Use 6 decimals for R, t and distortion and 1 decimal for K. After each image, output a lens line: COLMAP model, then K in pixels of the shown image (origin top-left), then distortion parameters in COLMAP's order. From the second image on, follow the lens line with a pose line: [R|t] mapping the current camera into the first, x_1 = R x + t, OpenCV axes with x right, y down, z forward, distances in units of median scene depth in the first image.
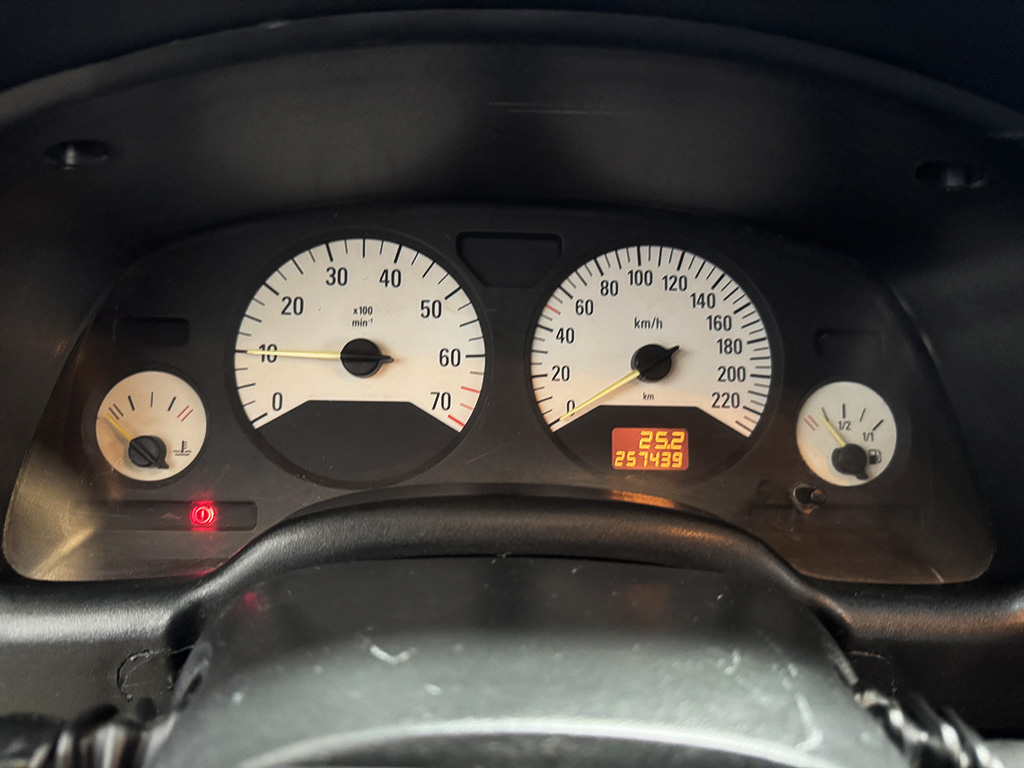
lens RADIAL K [[727.6, 0, 512.3], [0, 727.6, 388.8], [0, 0, 1]] dist [0.028010, -0.049316]
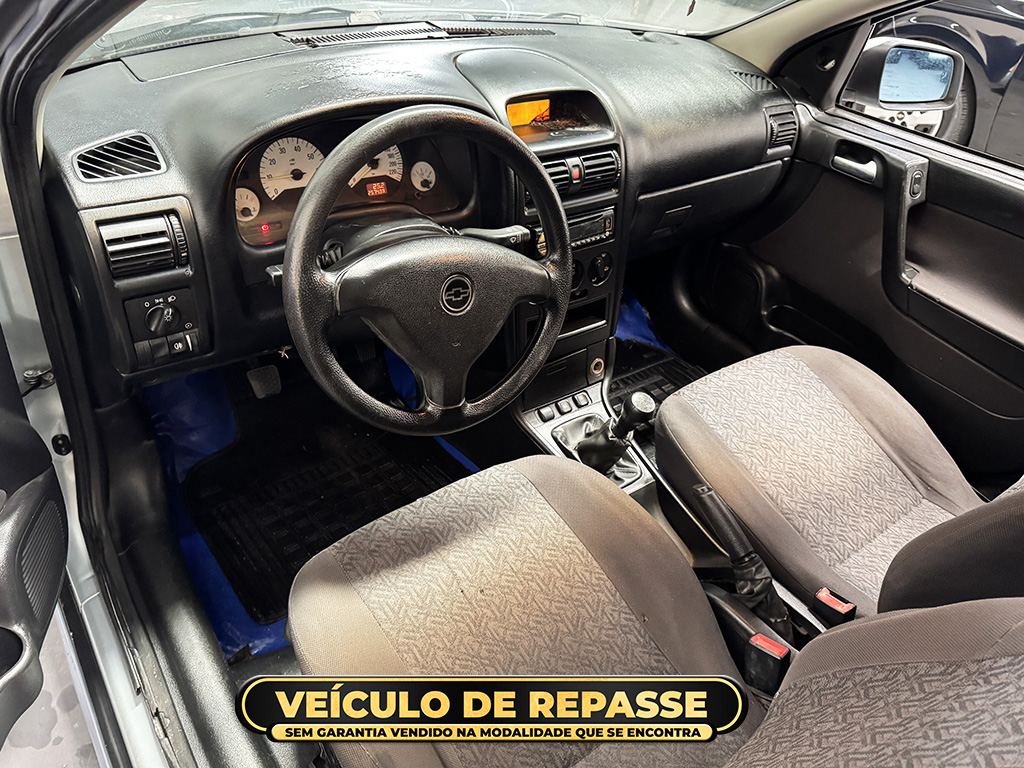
lens RADIAL K [[727.6, 0, 522.7], [0, 727.6, 413.7], [0, 0, 1]] dist [0.028010, -0.049316]
pose [[0.820928, -0.306392, 0.481872, -1.312068], [0.086090, 0.900624, 0.425986, -0.395750], [-0.564505, -0.308220, 0.765725, -2.556351]]
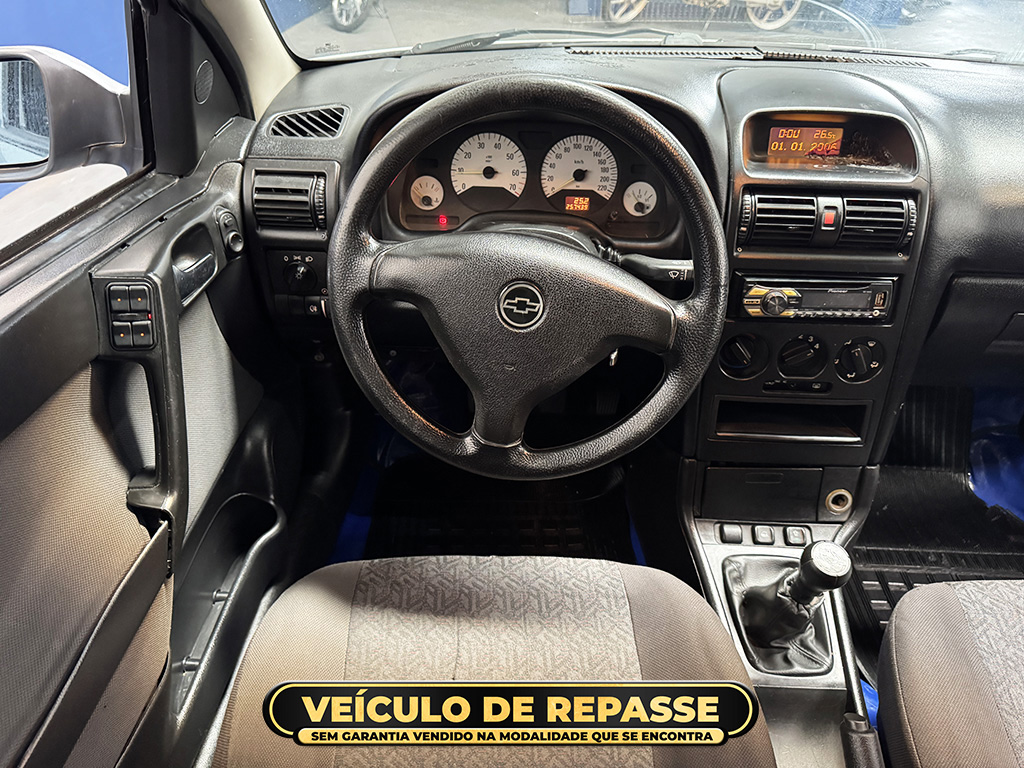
lens RADIAL K [[727.6, 0, 523.9], [0, 727.6, 399.1], [0, 0, 1]] dist [0.028010, -0.049316]
pose [[0.995994, 0.037874, -0.081003, 0.245585], [-0.015467, 0.965186, 0.261106, 0.079630], [0.088072, -0.258807, 0.961905, -2.325164]]
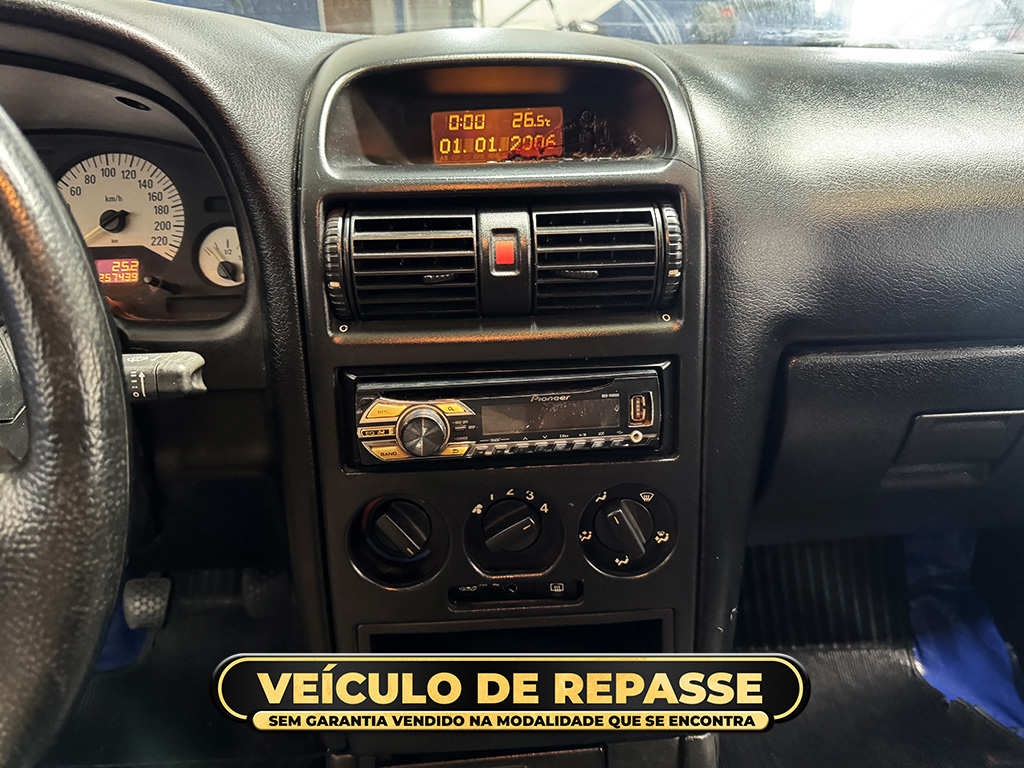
lens RADIAL K [[727.6, 0, 527.5], [0, 727.6, 395.4], [0, 0, 1]] dist [0.028010, -0.049316]
pose [[0.998433, -0.045859, -0.032071, 1.213365], [0.048865, 0.993763, 0.100240, 0.250780], [0.027274, -0.101650, 0.994446, -0.755946]]
